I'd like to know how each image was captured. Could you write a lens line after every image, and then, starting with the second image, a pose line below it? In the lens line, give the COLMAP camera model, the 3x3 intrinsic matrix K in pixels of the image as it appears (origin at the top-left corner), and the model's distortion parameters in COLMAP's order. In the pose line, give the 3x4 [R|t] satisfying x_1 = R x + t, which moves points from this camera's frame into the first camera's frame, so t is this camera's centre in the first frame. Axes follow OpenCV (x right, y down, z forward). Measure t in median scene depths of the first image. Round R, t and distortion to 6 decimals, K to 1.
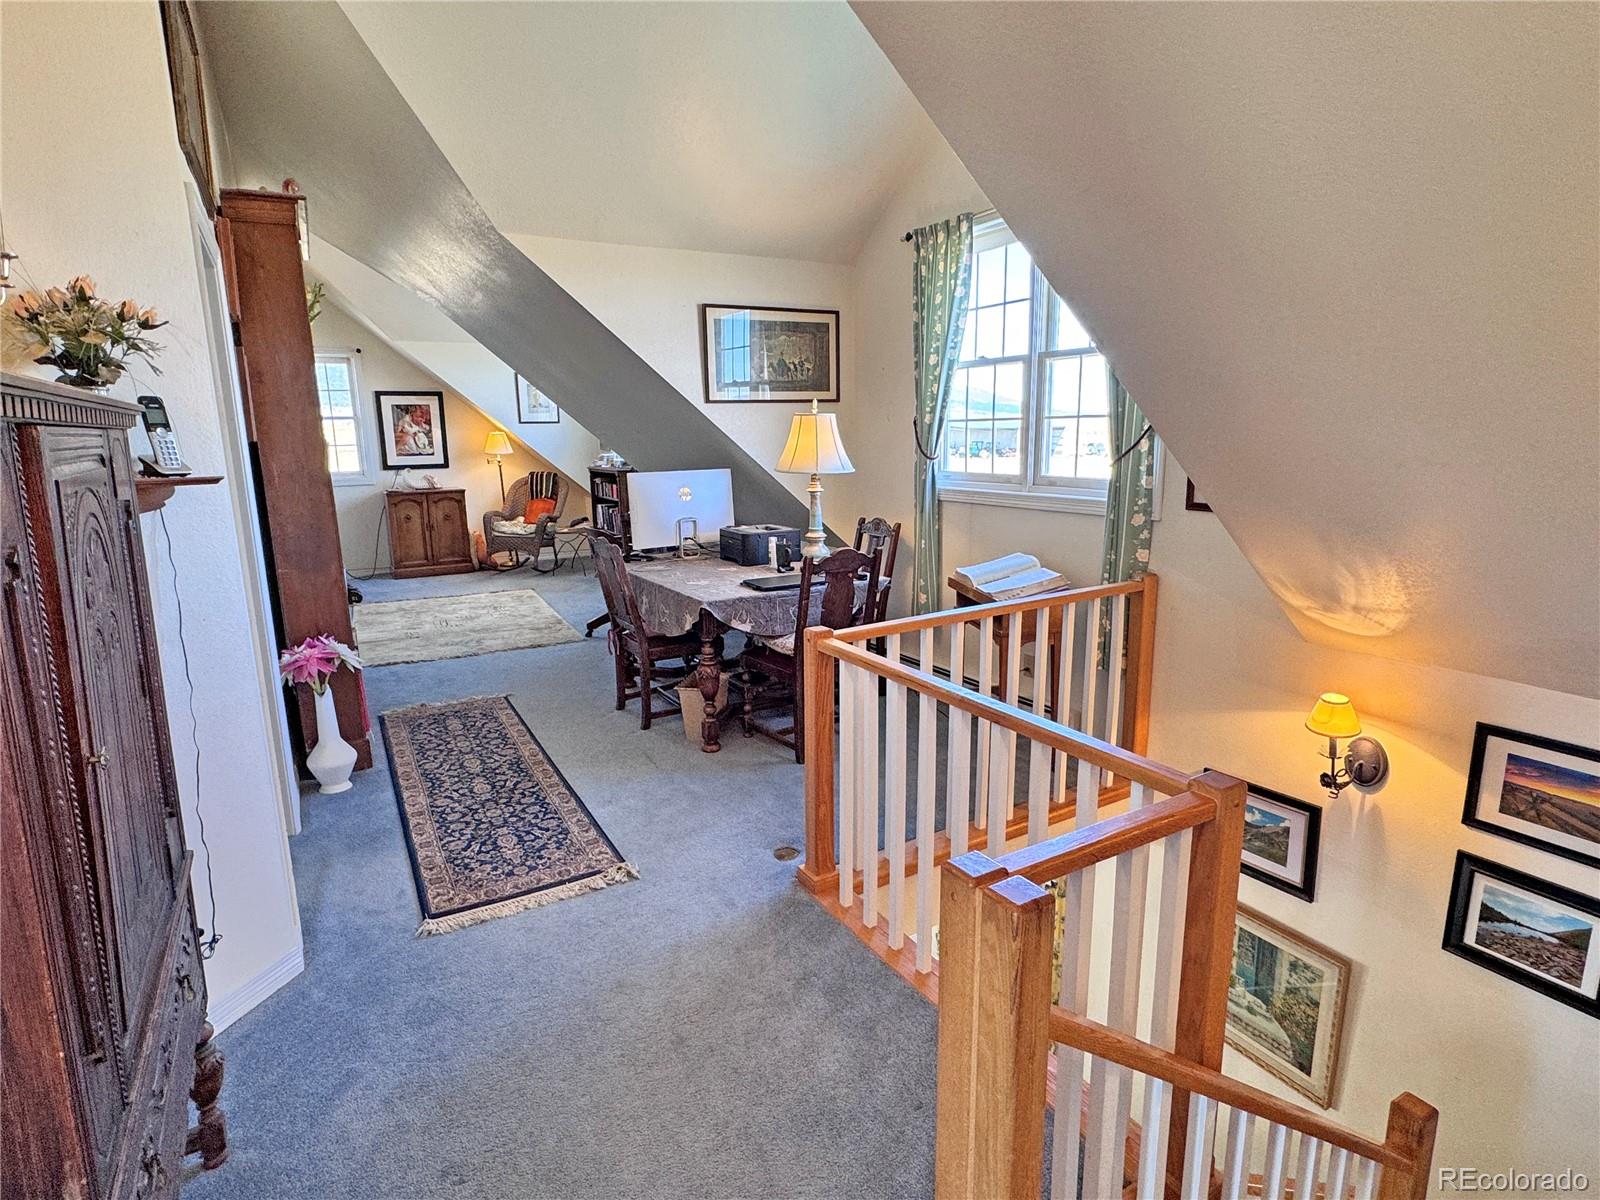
lens RADIAL K [[842.4, 0, 800.0], [0, 842.4, 600.0], [0, 0, 1]] dist [-0.001589, -0.000828]
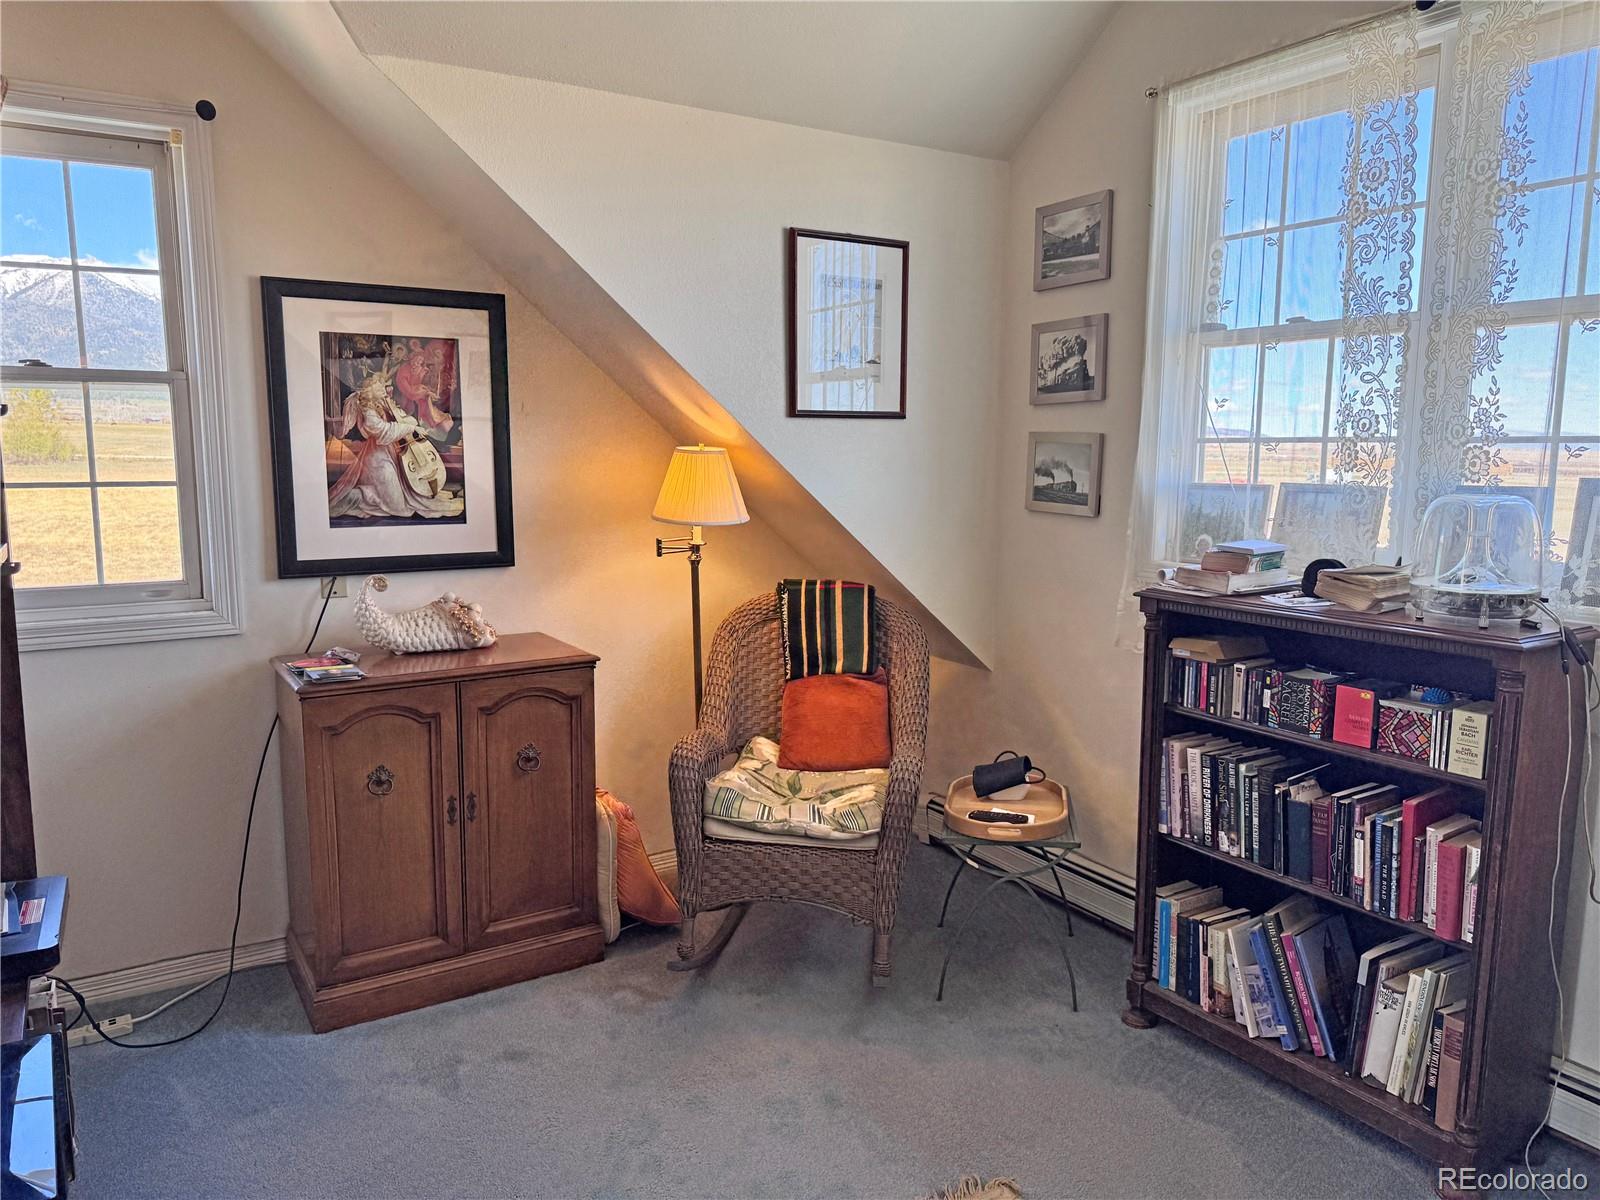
lens RADIAL K [[1131.9, 0, 807.3], [0, 1131.9, 599.9], [0, 0, 1]] dist [0.038001, -0.046854]
pose [[0.998780, 0.011924, 0.047930, -0.345396], [-0.008620, 0.997610, -0.068563, -0.124022], [-0.048633, 0.068066, 0.996495, 0.636322]]
